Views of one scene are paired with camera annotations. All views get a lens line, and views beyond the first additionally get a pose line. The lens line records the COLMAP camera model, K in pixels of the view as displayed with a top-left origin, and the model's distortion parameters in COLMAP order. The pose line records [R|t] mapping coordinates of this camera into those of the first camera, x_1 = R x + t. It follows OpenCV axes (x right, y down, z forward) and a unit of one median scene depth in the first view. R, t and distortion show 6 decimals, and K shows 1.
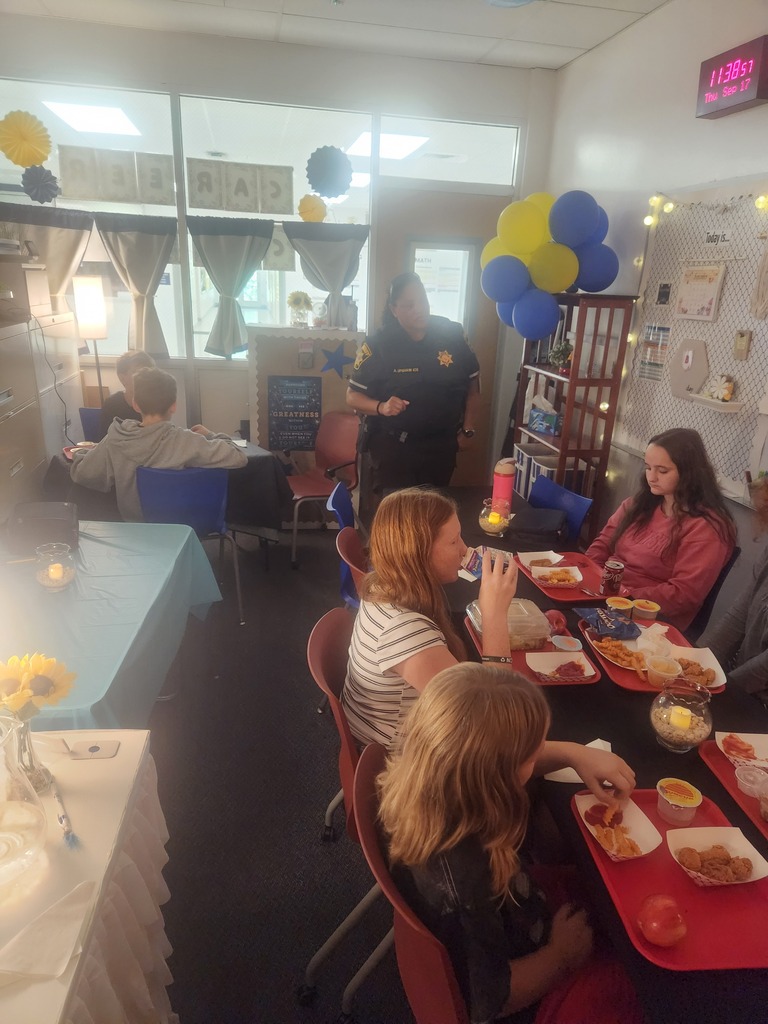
lens RADIAL K [[732.0, 0, 384.0], [0, 732.0, 512.0], [0, 0, 1]] dist [0.039307, -0.085156]
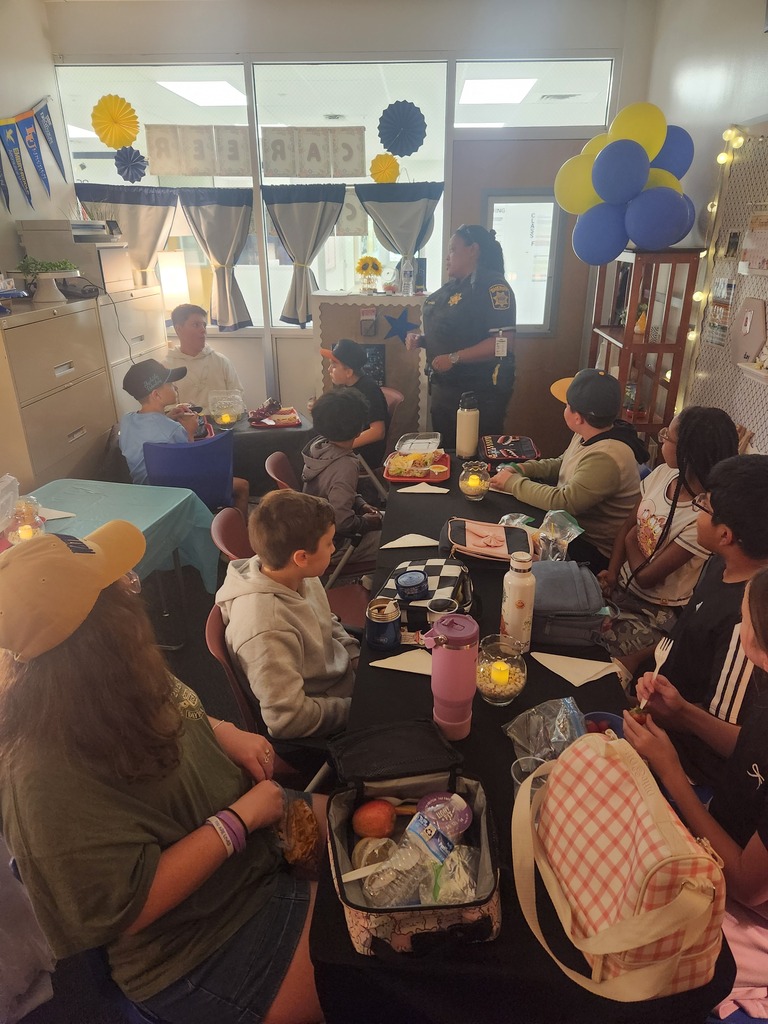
lens RADIAL K [[732.0, 0, 384.0], [0, 732.0, 512.0], [0, 0, 1]] dist [0.039307, -0.085156]
pose [[0.965781, 0.045069, -0.255415, 0.174330], [-0.031069, 0.997799, 0.058586, -0.017693], [0.257493, -0.048646, 0.965055, 0.041510]]
